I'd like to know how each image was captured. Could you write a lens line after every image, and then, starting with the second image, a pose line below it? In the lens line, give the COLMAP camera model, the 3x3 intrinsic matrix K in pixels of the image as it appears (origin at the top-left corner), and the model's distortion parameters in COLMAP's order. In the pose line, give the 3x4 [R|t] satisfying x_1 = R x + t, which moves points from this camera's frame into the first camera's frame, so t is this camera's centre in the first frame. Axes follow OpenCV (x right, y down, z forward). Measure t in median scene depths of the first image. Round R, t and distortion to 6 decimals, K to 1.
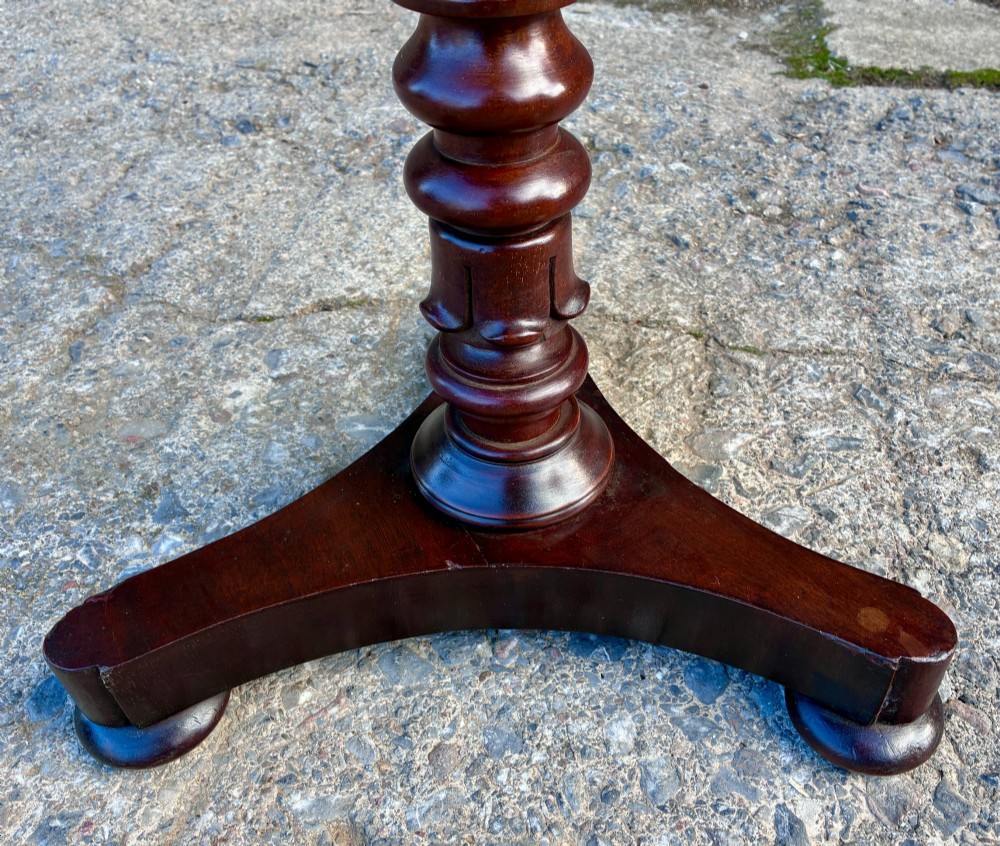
lens RADIAL K [[977.8, 0, 546.9], [0, 977.8, 424.8], [0, 0, 1]] dist [0.010315, 0.019267]
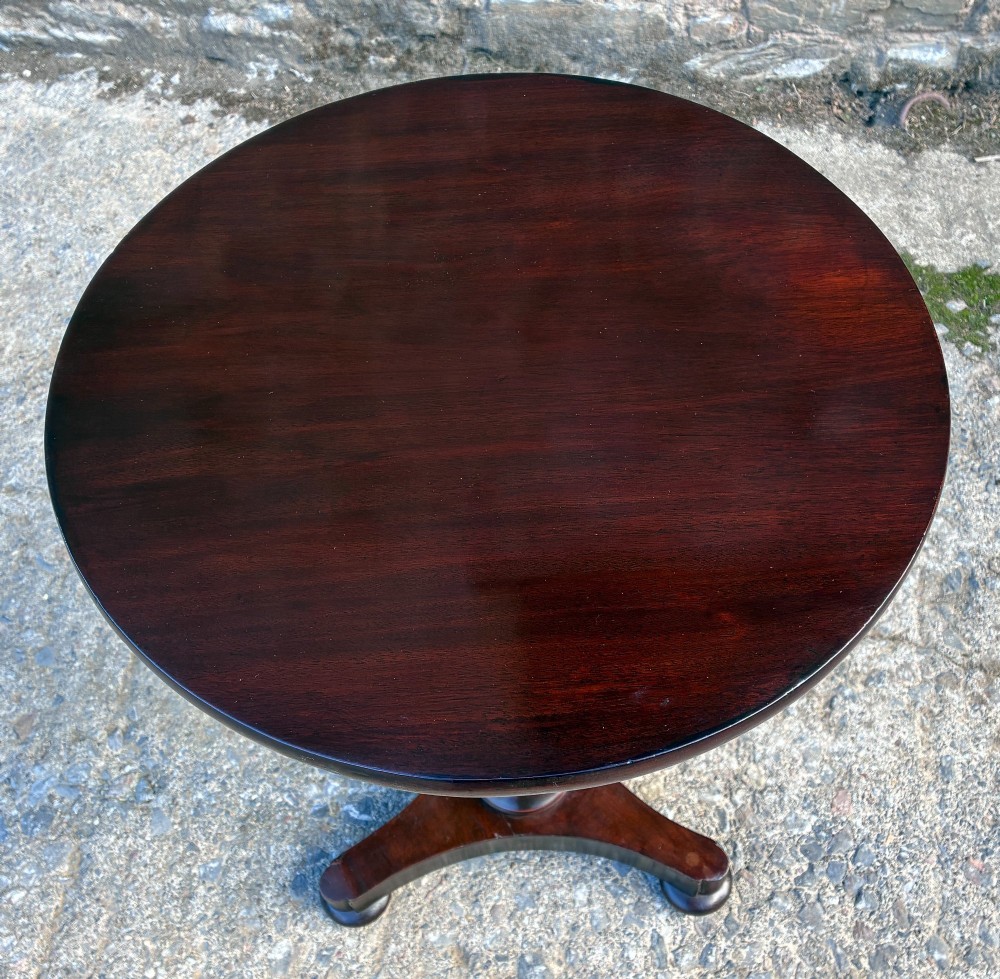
lens RADIAL K [[1261.6, 0, 524.5], [0, 1261.6, 501.0], [0, 0, 1]] dist [-0.009073, 0.070458]
pose [[0.999018, -0.043387, 0.008945, -0.024755], [0.038890, 0.955658, 0.291901, -1.003497], [-0.021213, -0.291266, 0.956407, -1.038329]]
